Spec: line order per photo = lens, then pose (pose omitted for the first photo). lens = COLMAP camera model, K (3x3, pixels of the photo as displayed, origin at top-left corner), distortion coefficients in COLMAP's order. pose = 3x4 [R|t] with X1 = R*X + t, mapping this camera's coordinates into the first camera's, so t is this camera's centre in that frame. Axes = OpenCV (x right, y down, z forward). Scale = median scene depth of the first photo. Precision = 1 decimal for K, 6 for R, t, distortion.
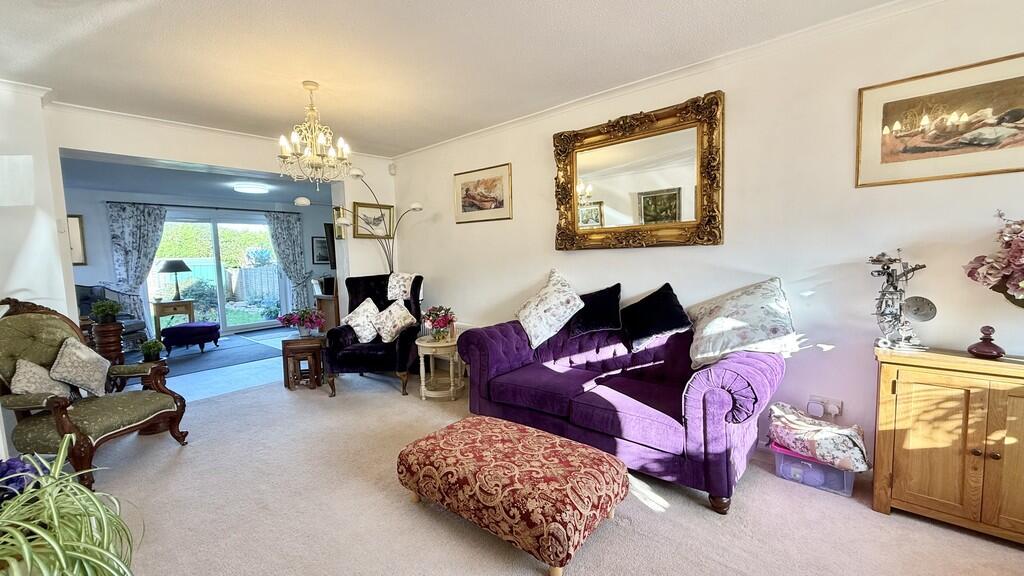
lens RADIAL K [[404.7, 0, 508.4], [0, 404.7, 286.9], [0, 0, 1]] dist [-0.002747, -0.000102]
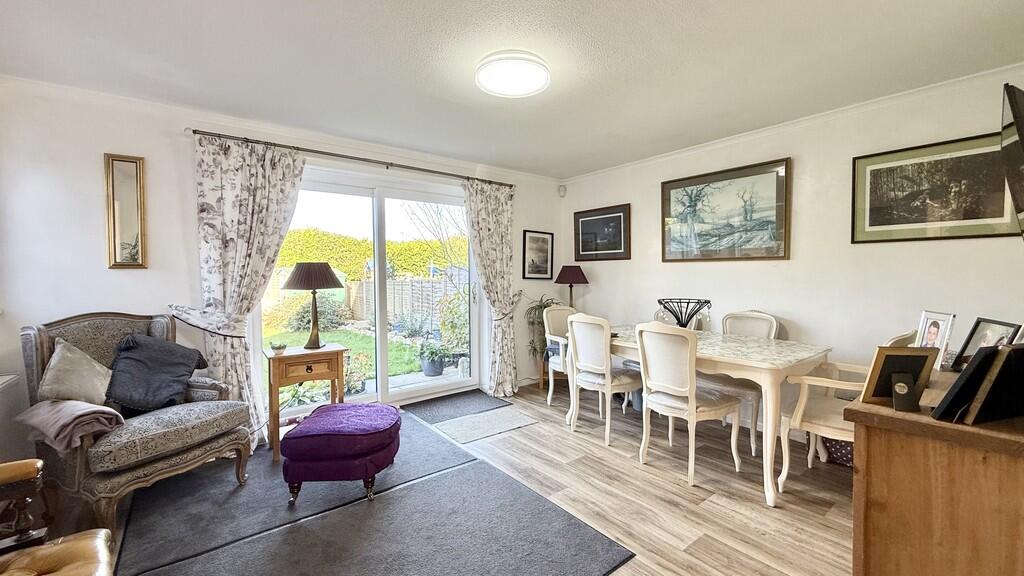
lens RADIAL K [[404.7, 0, 509.7], [0, 404.7, 285.7], [0, 0, 1]] dist [-0.002747, -0.000102]
pose [[0.981791, 0.029138, -0.187715, -0.540746], [-0.038387, 0.998212, -0.045827, -0.028388], [0.186044, 0.052199, 0.981154, 0.612091]]
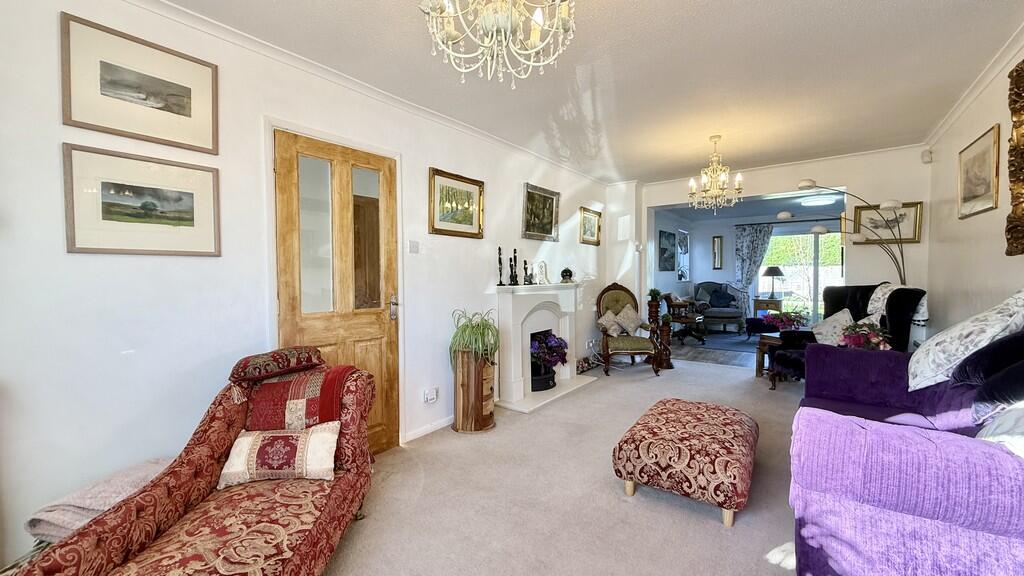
lens RADIAL K [[404.7, 0, 513.2], [0, 404.7, 286.1], [0, 0, 1]] dist [-0.002747, -0.000102]
pose [[0.080301, 0.057841, -0.995091, 0.371225], [-0.076852, 0.995702, 0.051675, -0.009829], [0.993804, 0.072326, 0.084401, 0.109734]]
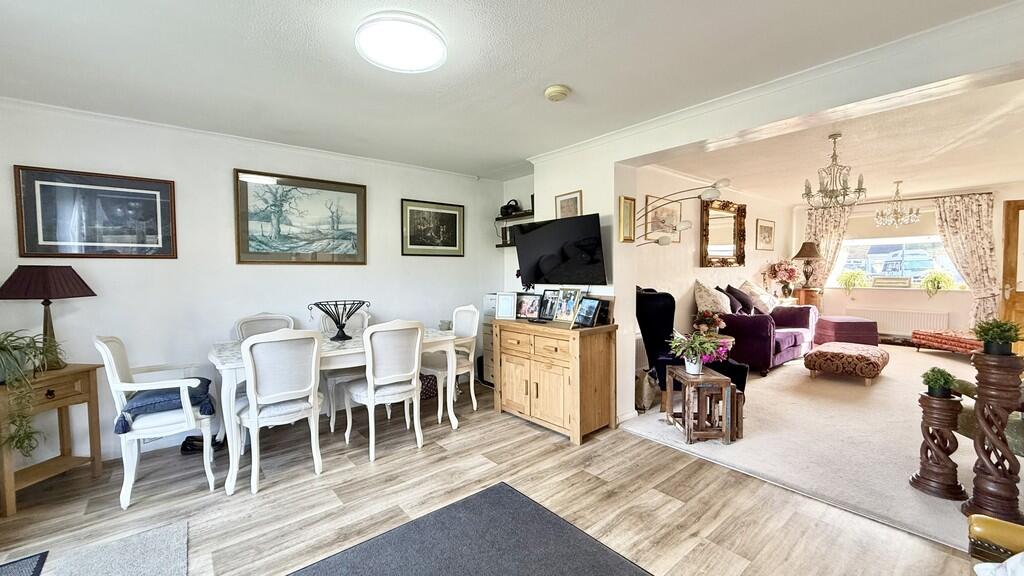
lens RADIAL K [[404.7, 0, 510.6], [0, 404.7, 286.7], [0, 0, 1]] dist [-0.002747, -0.000102]
pose [[0.170259, -0.010663, 0.985342, -0.789768], [0.086201, 0.996269, -0.004114, -0.036812], [-0.981622, 0.085638, 0.170543, 0.770388]]
